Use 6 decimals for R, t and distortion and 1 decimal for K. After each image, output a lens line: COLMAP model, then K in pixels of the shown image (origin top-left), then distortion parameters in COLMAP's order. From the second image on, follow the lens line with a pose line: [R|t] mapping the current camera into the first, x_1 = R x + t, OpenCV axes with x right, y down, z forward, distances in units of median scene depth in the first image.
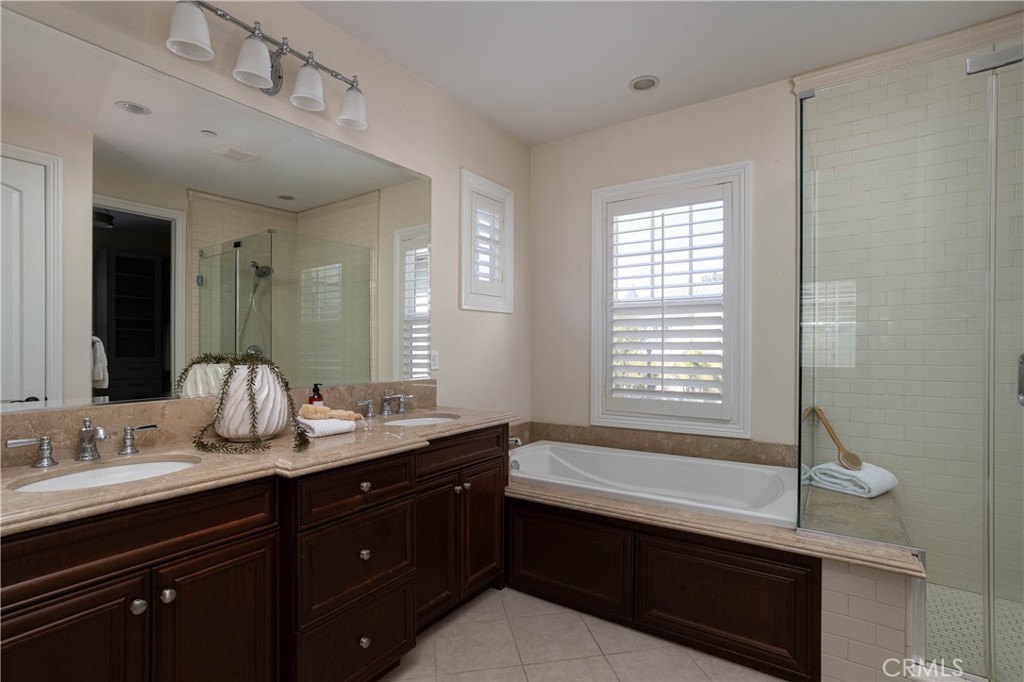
lens RADIAL K [[500.8, 0, 516.3], [0, 500.8, 344.1], [0, 0, 1]] dist [0.003812, 0.001906]
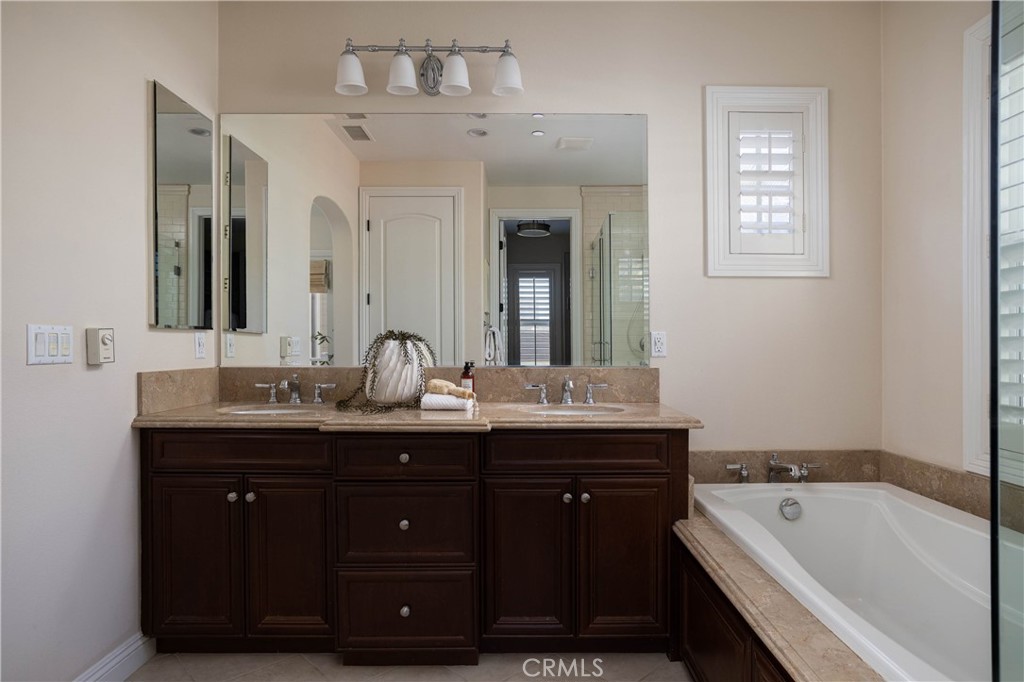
lens RADIAL K [[582.0, 0, 514.3], [0, 582.0, 343.2], [0, 0, 1]] dist [-0.023749, 0.004071]
pose [[0.577451, 0.004434, -0.816413, 0.437561], [-0.001731, 0.999990, 0.004207, 0.025846], [0.816423, -0.001016, 0.577453, 0.281826]]
